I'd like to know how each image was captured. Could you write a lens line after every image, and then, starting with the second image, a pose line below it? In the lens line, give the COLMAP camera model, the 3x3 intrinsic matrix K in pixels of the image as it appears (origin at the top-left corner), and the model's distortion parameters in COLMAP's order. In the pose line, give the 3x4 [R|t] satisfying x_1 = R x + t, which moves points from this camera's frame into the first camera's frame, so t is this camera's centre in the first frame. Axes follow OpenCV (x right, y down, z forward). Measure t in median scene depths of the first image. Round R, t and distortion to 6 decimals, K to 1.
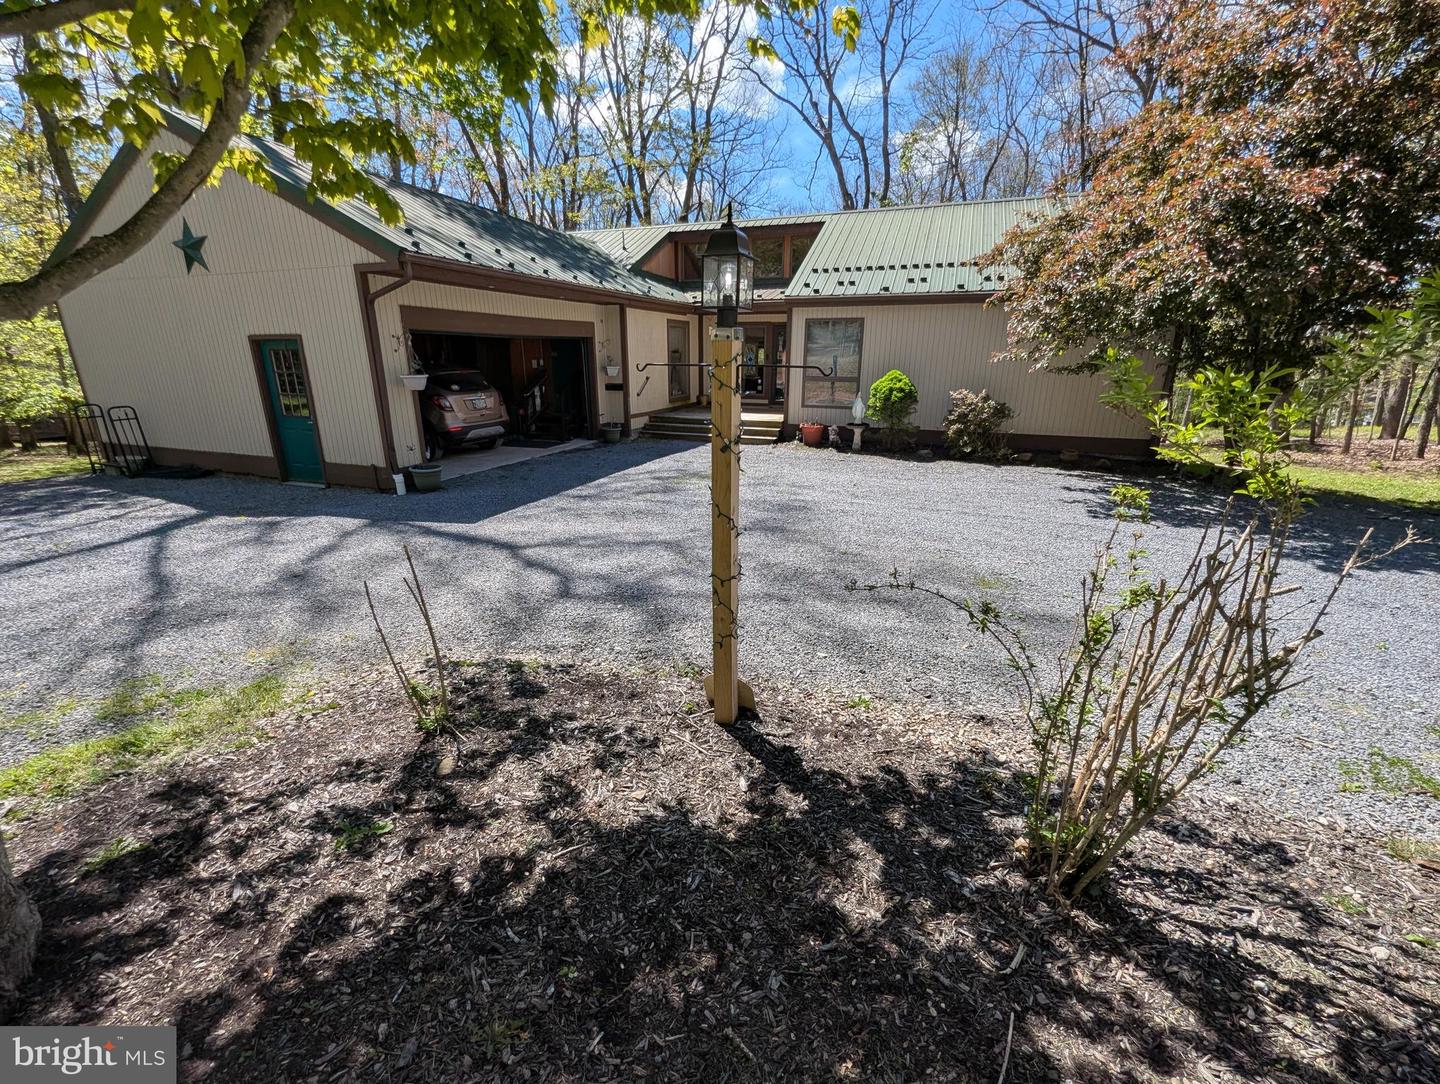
lens RADIAL K [[585.7, 0, 715.9], [0, 585.7, 541.6], [0, 0, 1]] dist [0.001624, 0.000223]
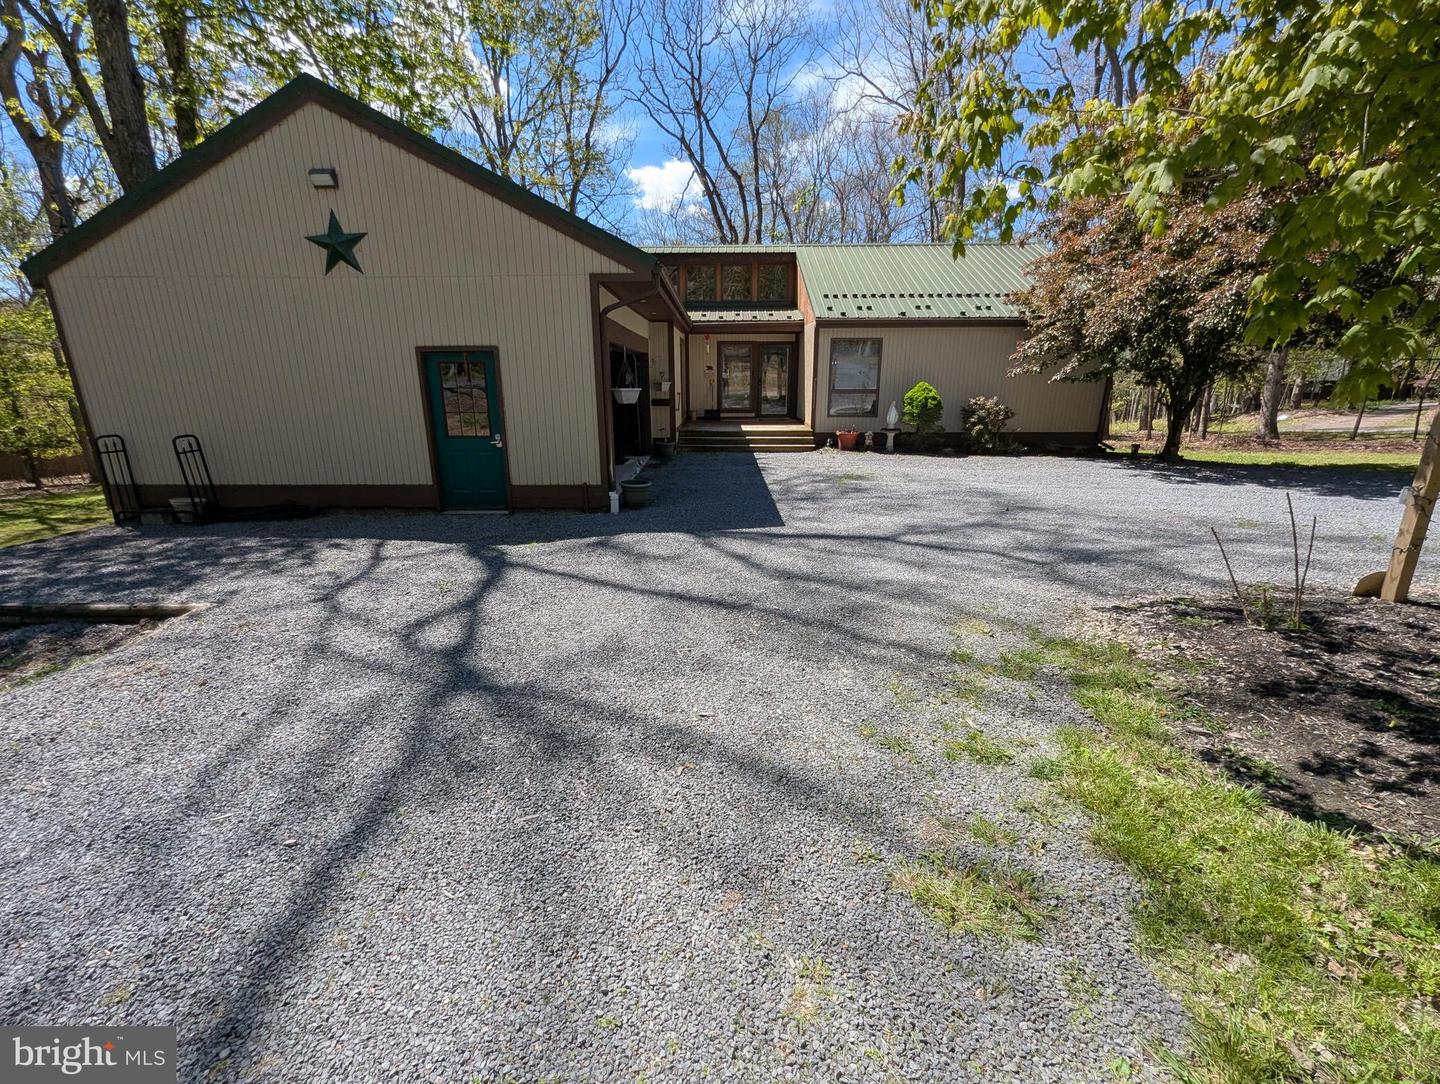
lens RADIAL K [[585.7, 0, 710.0], [0, 585.7, 539.2], [0, 0, 1]] dist [0.001624, 0.000223]
pose [[0.943381, -0.095043, 0.317804, -0.494855], [0.106403, 0.994150, -0.018538, -0.001466], [-0.314183, 0.051304, 0.947975, 0.031799]]
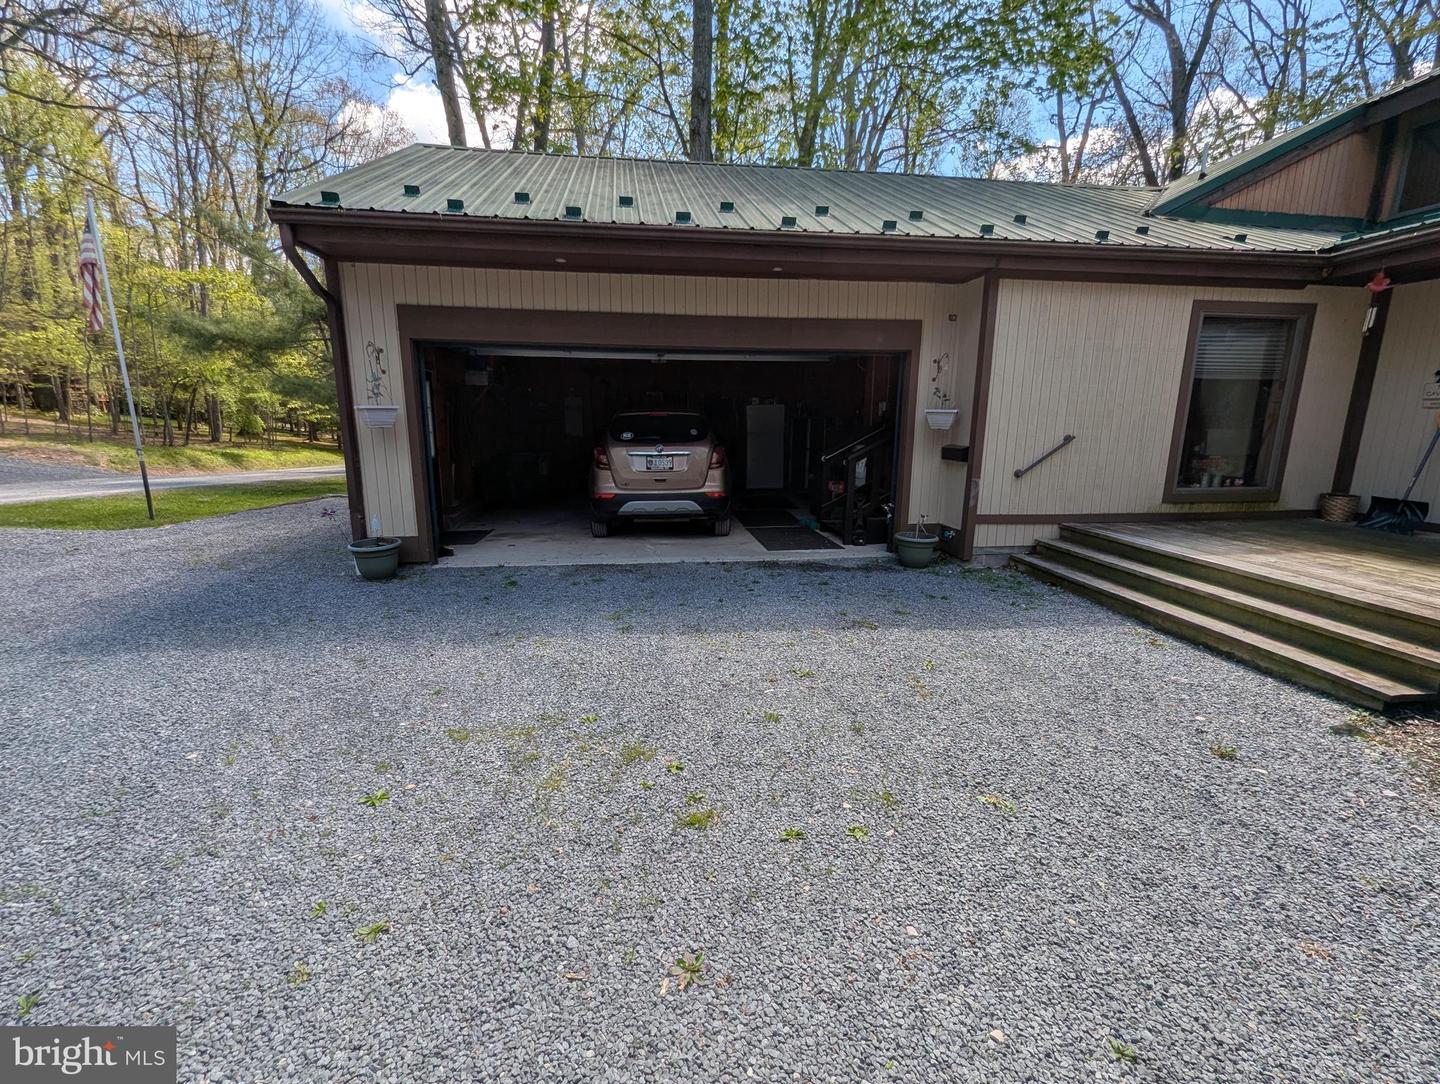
lens RADIAL K [[585.7, 0, 719.4], [0, 585.7, 534.9], [0, 0, 1]] dist [0.001624, 0.000223]
pose [[0.469915, 0.180211, -0.864120, 0.176294], [-0.275859, 0.959888, 0.050169, -0.196307], [0.838499, 0.214800, 0.500779, 0.704754]]
